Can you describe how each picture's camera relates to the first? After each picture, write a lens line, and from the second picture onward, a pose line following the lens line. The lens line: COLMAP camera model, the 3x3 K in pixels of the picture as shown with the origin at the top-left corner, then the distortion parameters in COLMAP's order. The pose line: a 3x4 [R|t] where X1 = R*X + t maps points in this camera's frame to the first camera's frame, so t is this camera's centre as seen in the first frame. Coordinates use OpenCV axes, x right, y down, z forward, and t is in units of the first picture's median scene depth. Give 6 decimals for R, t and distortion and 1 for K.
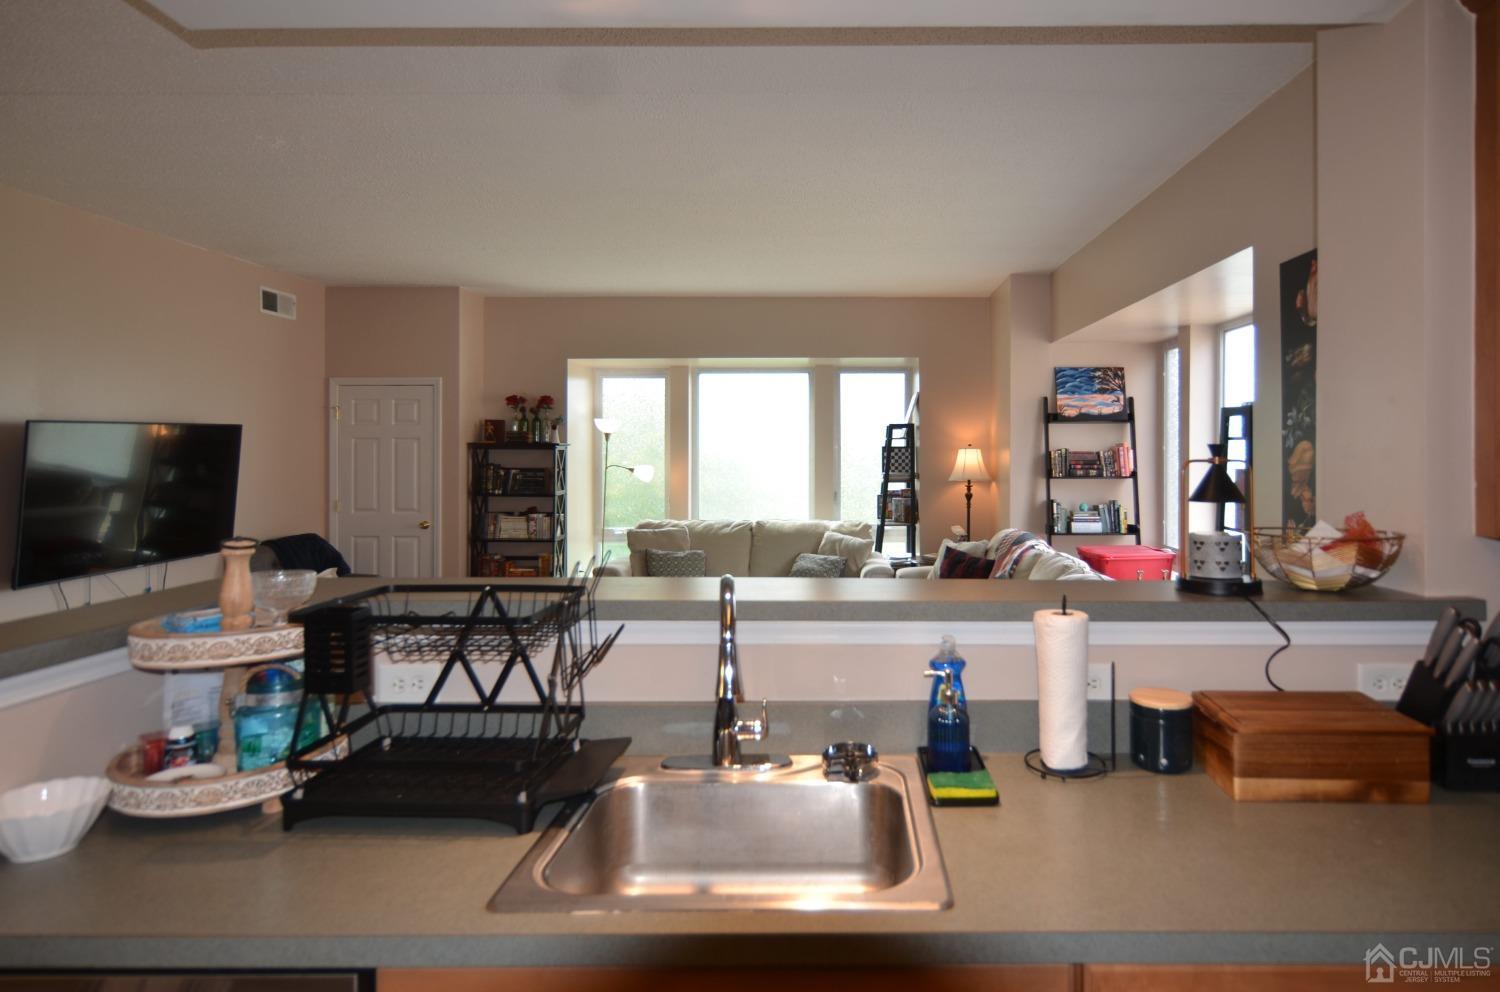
lens RADIAL K [[837.9, 0, 839.2], [0, 837.9, 442.1], [0, 0, 1]] dist [0.000285, 0.000102]
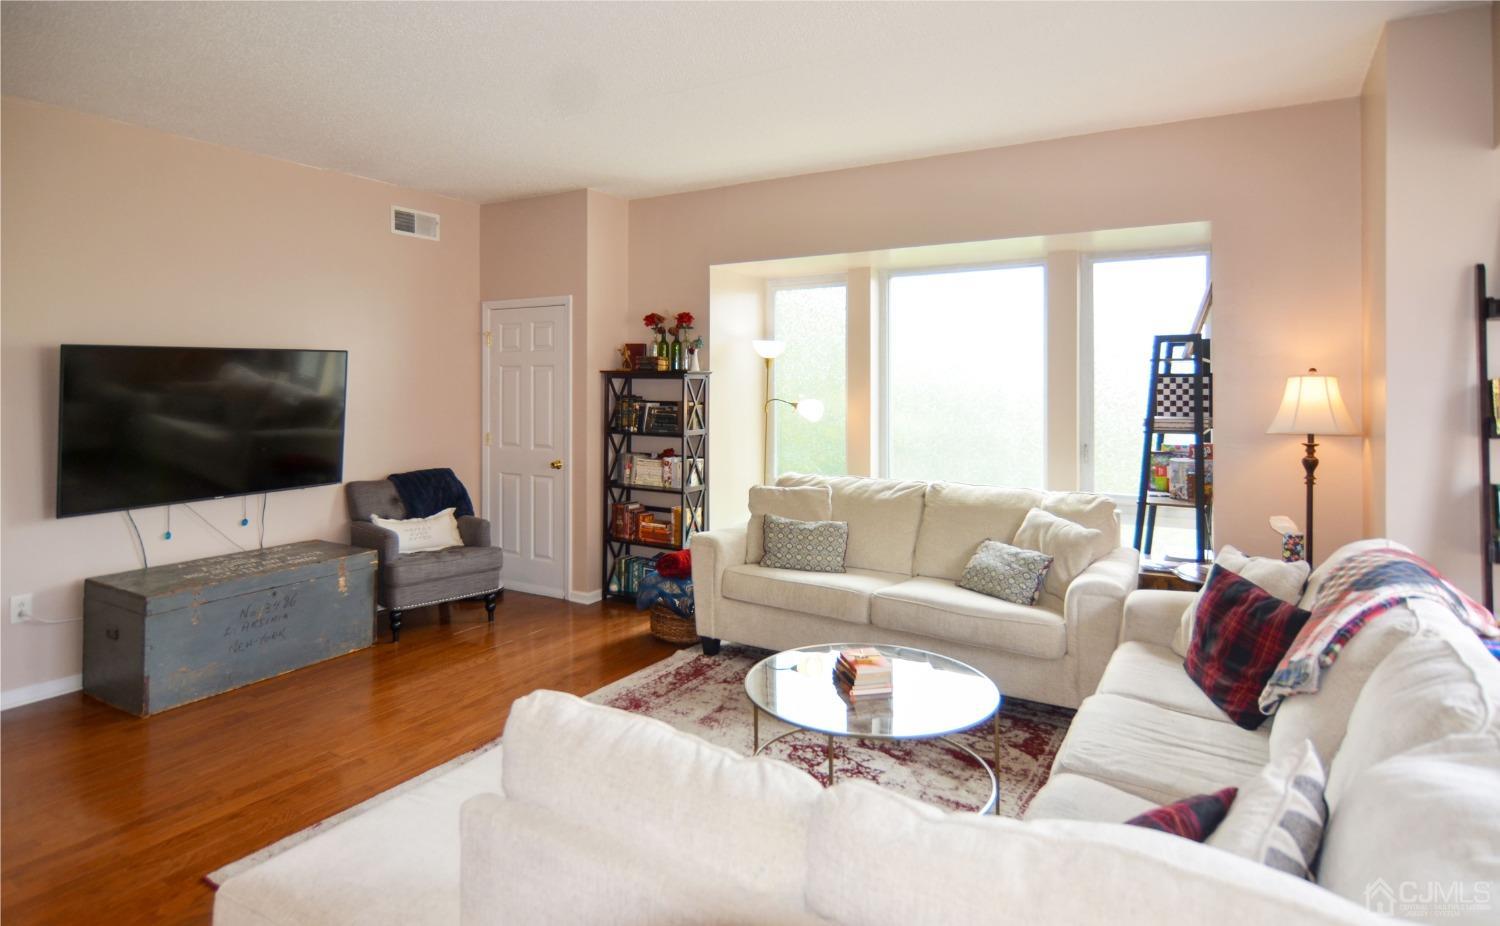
lens RADIAL K [[837.4, 0, 745.9], [0, 837.4, 375.2], [0, 0, 1]] dist [0.001661, 0.000361]
pose [[0.853415, -0.002705, -0.521226, 0.127328], [0.001846, 0.999996, -0.002167, 0.007592], [0.521229, 0.000887, 0.853416, 0.347205]]
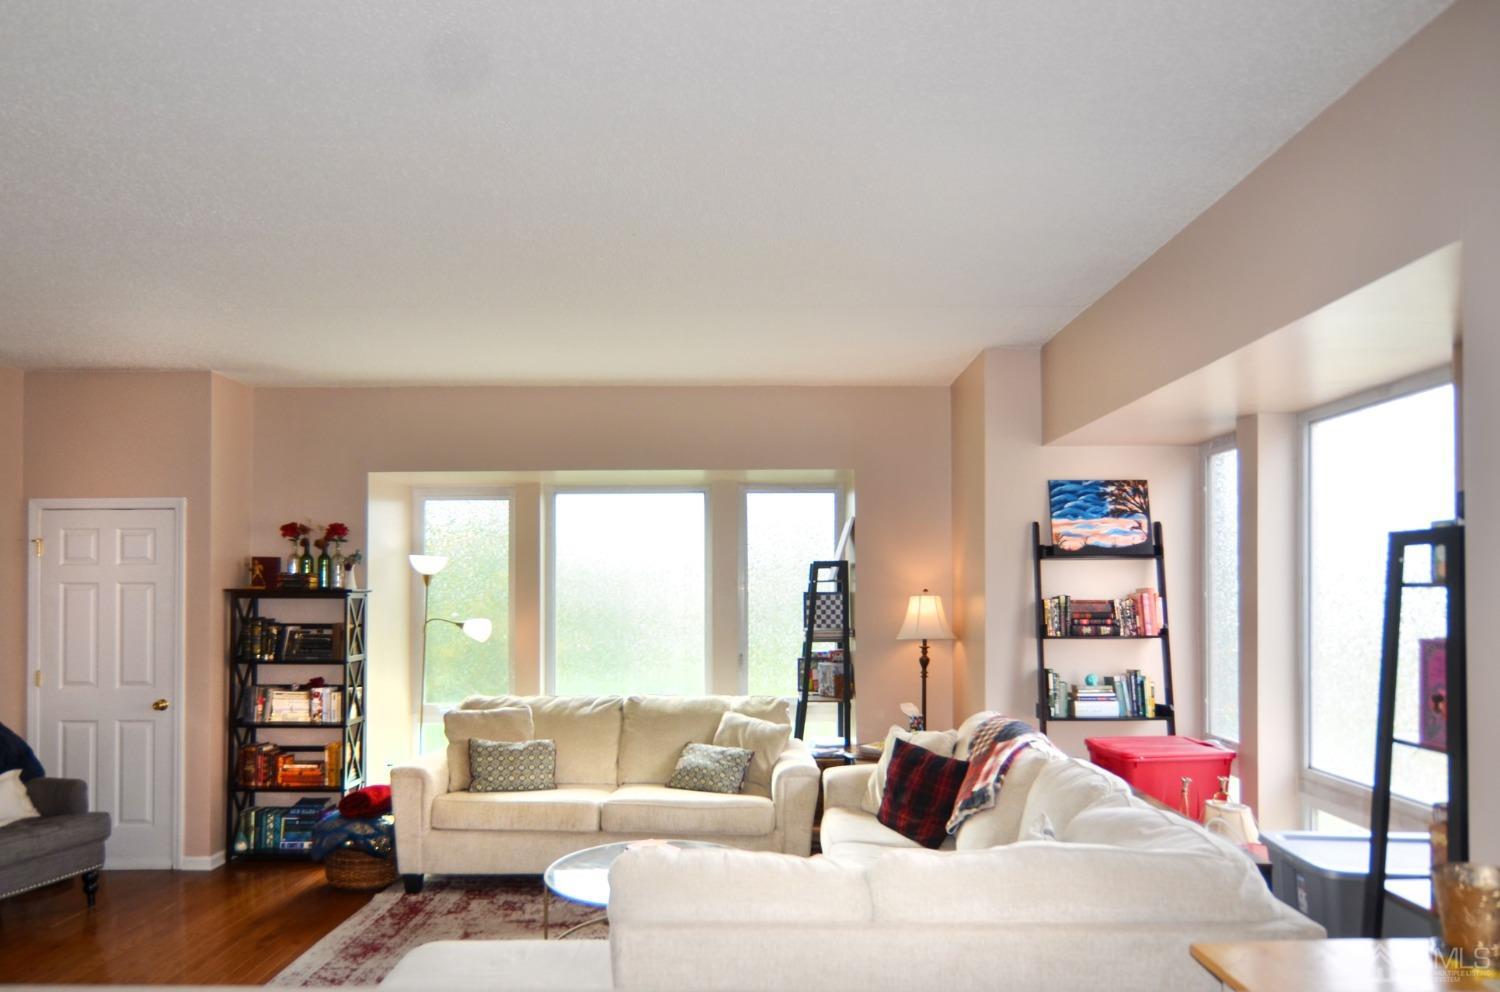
lens RADIAL K [[974.4, 0, 755.7], [0, 974.4, 574.3], [0, 0, 1]] dist [0.005714, -0.000886]
pose [[0.999995, -0.002556, -0.001888, 0.012014], [0.002540, 0.999958, -0.008821, -0.003312], [0.001910, 0.008817, 0.999959, 0.166291]]
